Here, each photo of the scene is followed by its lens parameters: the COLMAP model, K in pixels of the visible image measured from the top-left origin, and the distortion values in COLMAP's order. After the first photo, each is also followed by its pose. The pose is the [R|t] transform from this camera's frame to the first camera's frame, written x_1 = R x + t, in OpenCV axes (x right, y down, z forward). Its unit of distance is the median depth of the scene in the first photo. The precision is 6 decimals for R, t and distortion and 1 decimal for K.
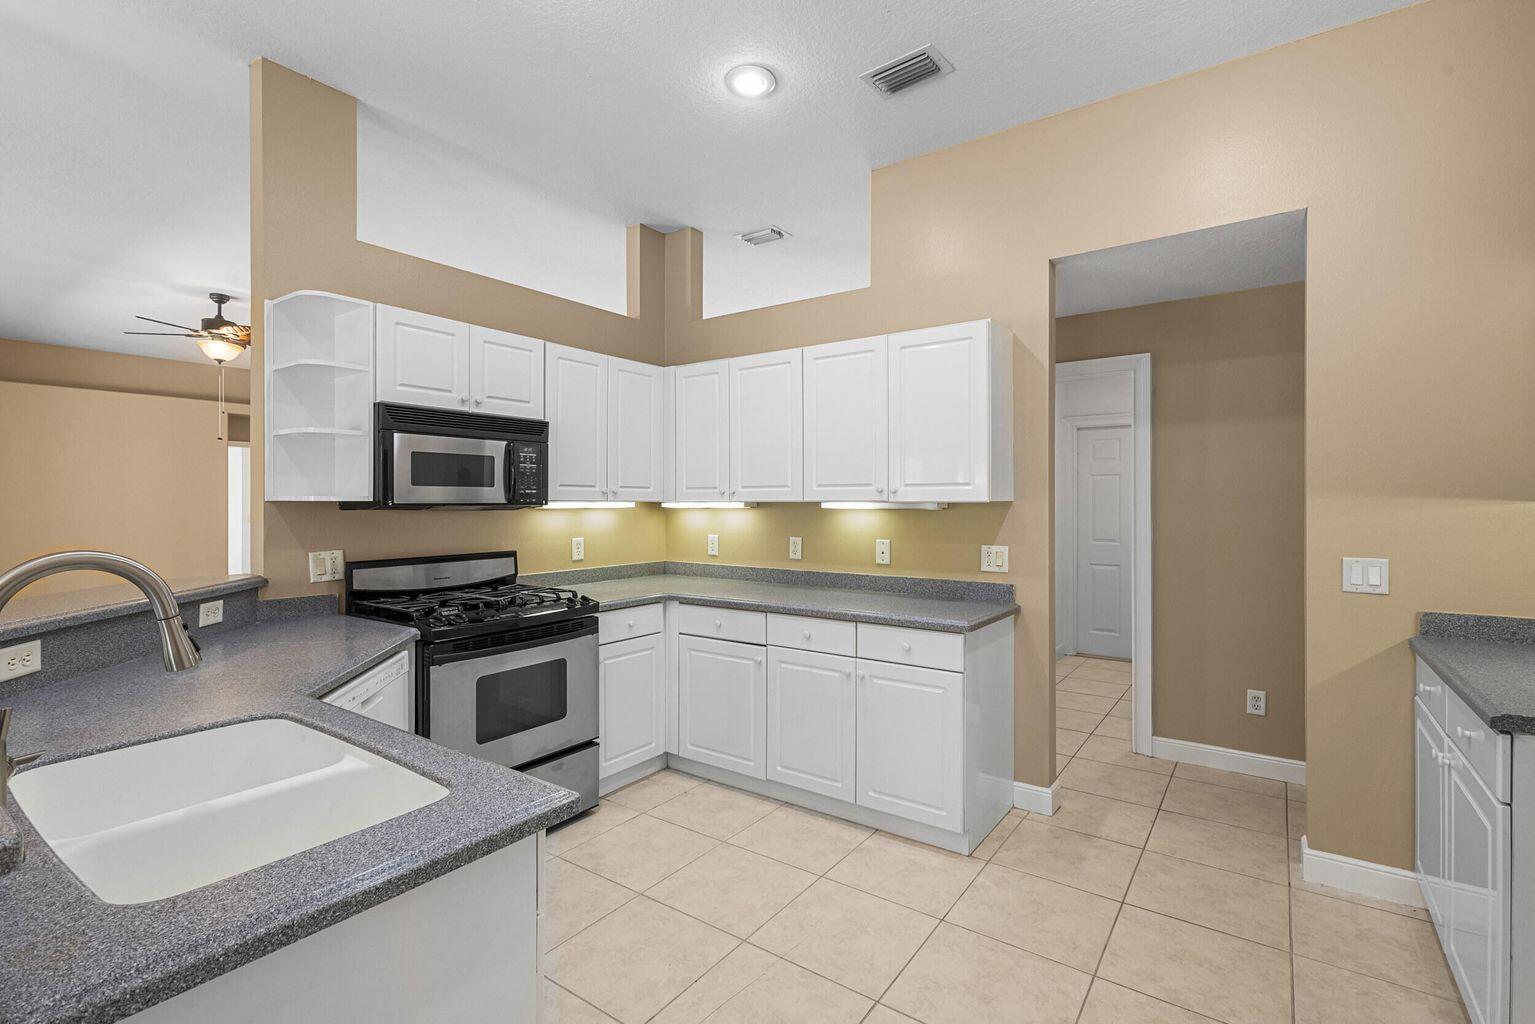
lens RADIAL K [[711.0, 0, 762.8], [0, 711.0, 514.5], [0, 0, 1]] dist [0.014469, 0.000131]
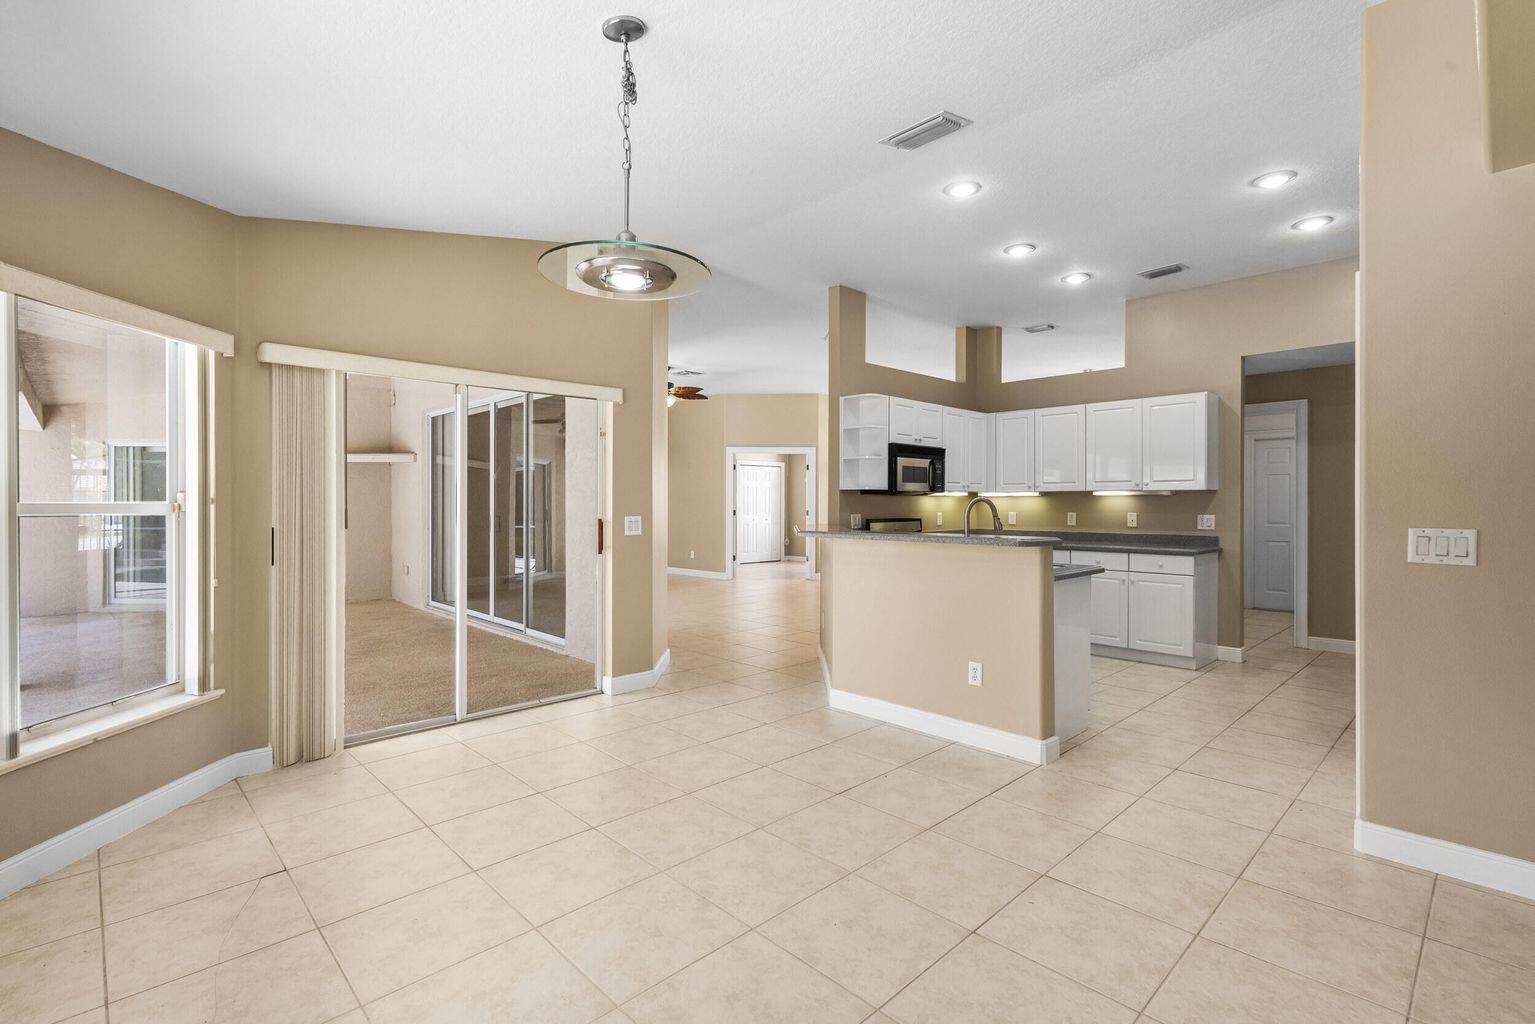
lens RADIAL K [[711.0, 0, 762.8], [0, 711.0, 514.5], [0, 0, 1]] dist [0.014469, 0.000131]
pose [[0.983988, 0.004354, -0.178181, -0.446635], [-0.004576, 0.999989, -0.000836, 0.049085], [0.178175, 0.001638, 0.983997, -0.957207]]
